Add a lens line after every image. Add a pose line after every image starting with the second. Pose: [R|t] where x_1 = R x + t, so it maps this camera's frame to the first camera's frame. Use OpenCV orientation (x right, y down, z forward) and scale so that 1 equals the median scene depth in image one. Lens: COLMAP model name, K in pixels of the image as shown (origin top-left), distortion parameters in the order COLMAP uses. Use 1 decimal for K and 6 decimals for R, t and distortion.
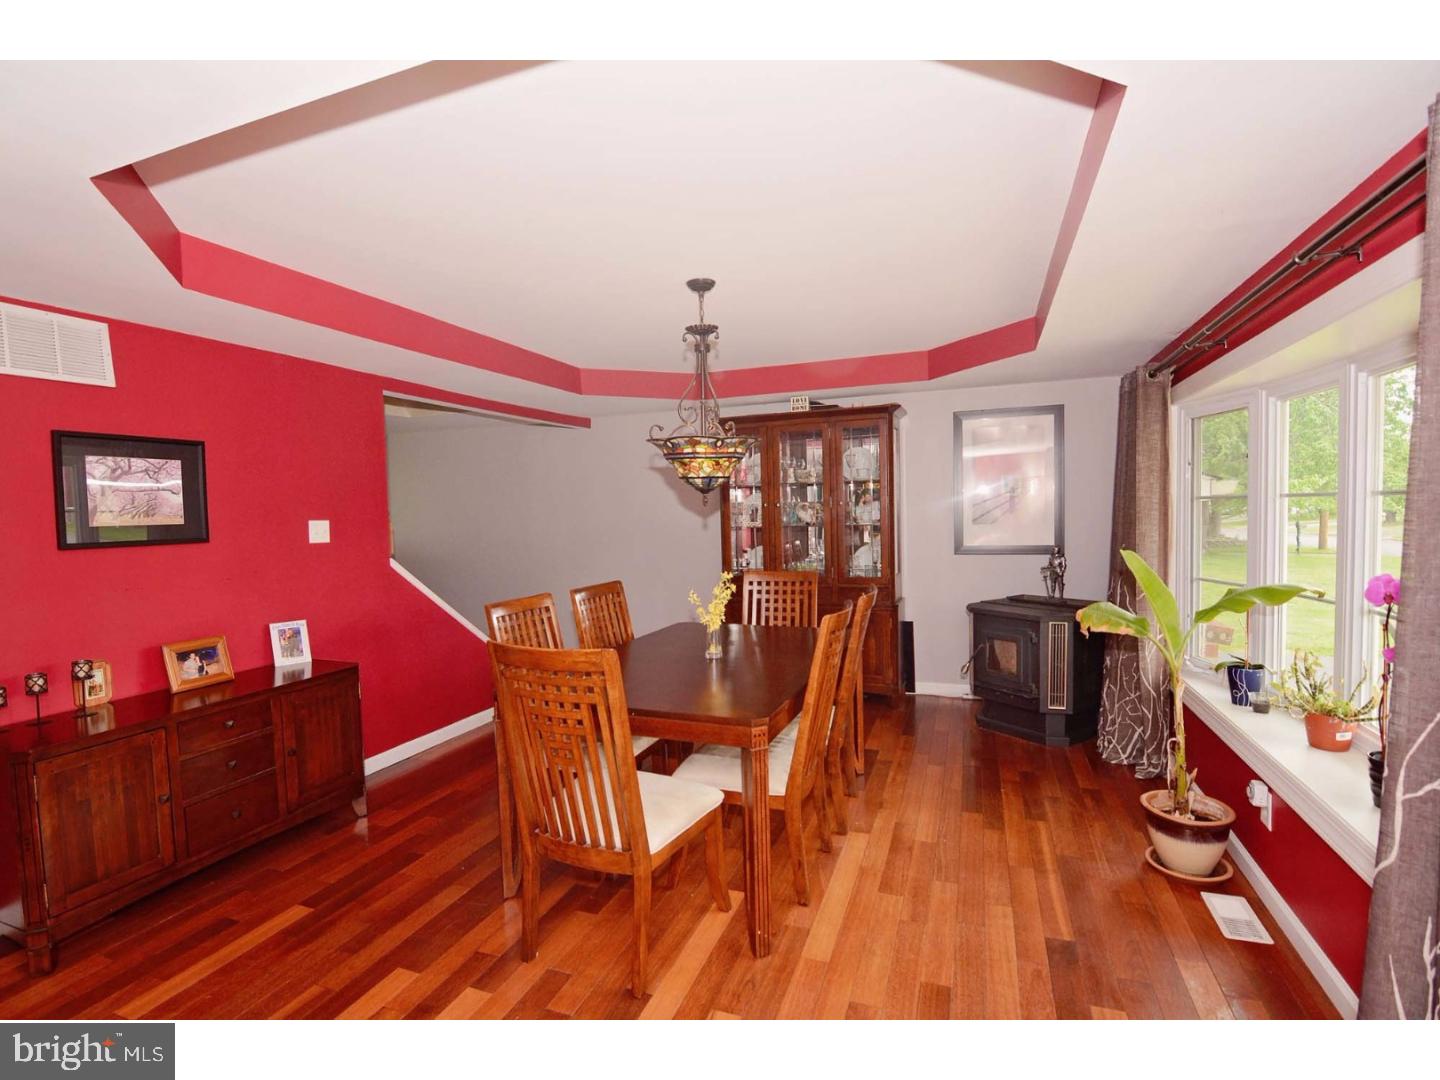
lens RADIAL K [[696.4, 0, 714.2], [0, 696.4, 538.3], [0, 0, 1]] dist [-0.008584, -0.007618]
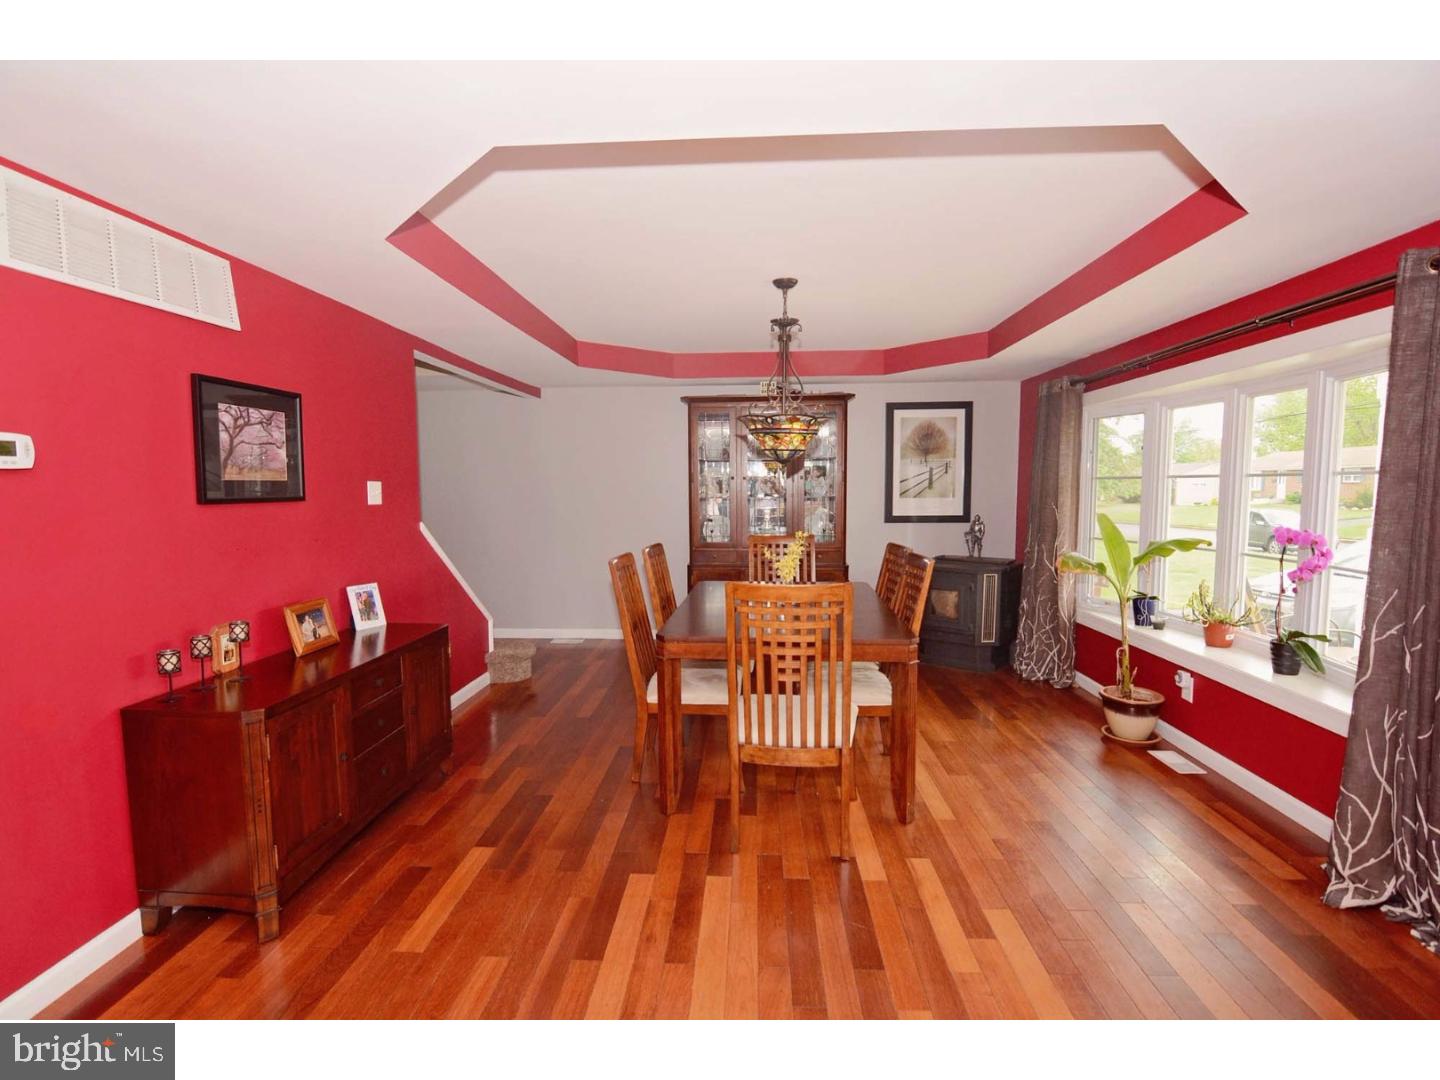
lens RADIAL K [[696.4, 0, 717.5], [0, 696.4, 538.5], [0, 0, 1]] dist [-0.008584, -0.007618]
pose [[0.954275, -0.003487, 0.298909, -0.484696], [-0.005988, 0.999508, 0.030776, 0.025933], [-0.298869, -0.031159, 0.953785, -0.083604]]
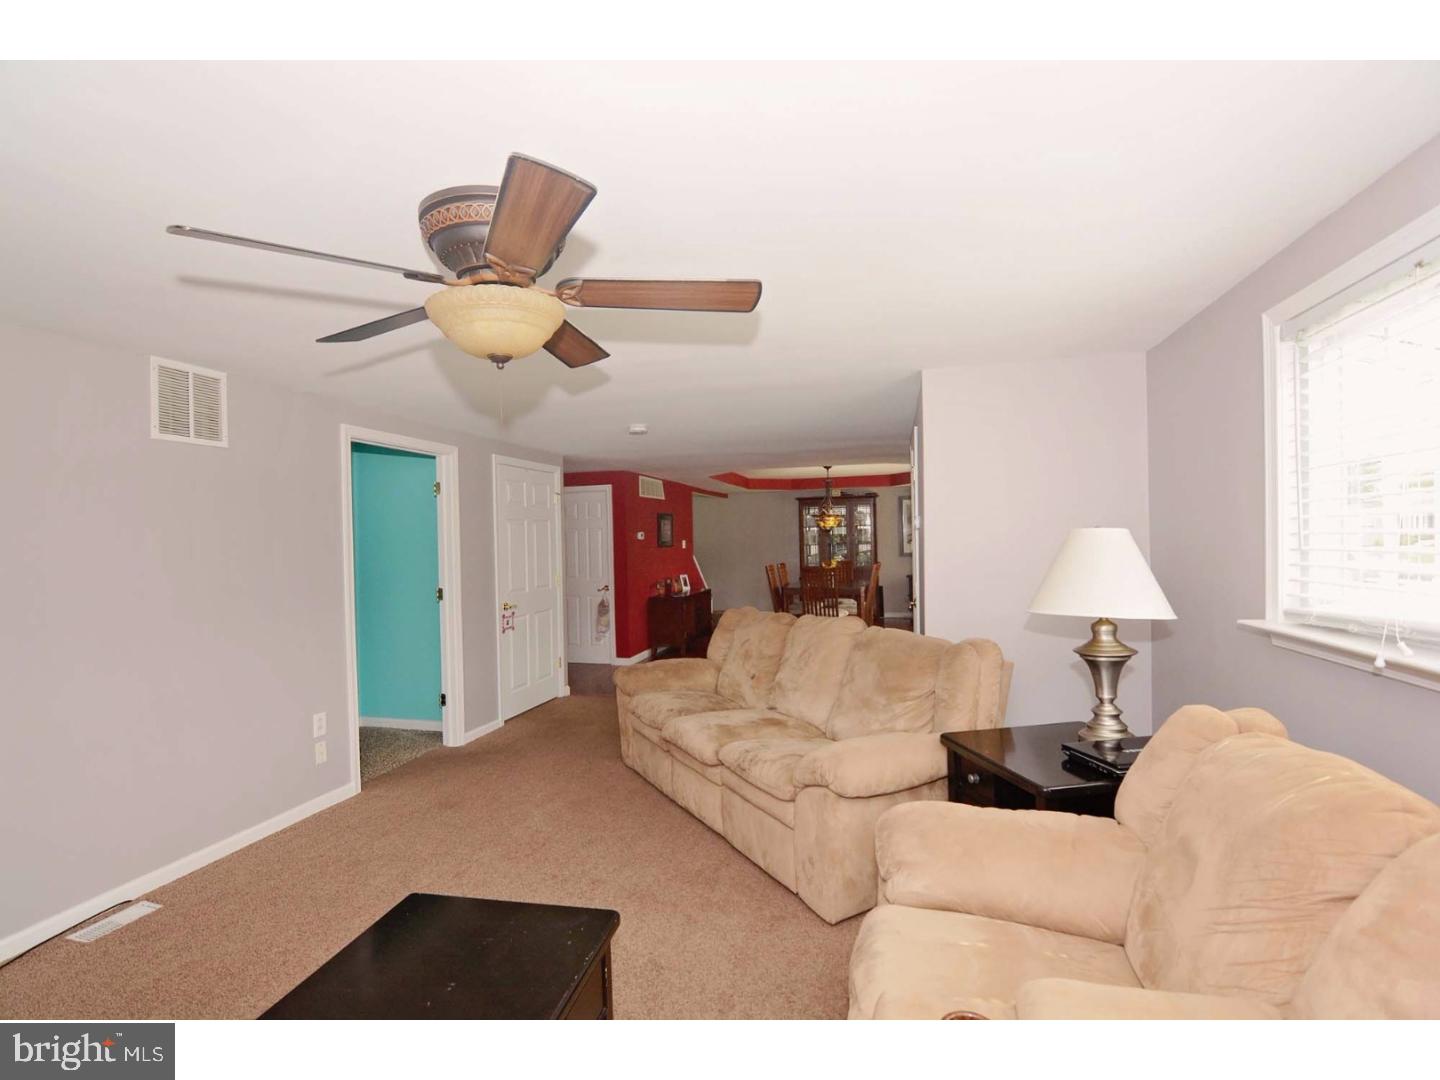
lens RADIAL K [[696.4, 0, 724.2], [0, 696.4, 536.8], [0, 0, 1]] dist [-0.008584, -0.007618]
pose [[0.993739, -0.006431, 0.111544, -0.868479], [0.012276, 0.998582, -0.051794, 0.128396], [-0.111053, 0.052839, 0.992409, -2.176871]]
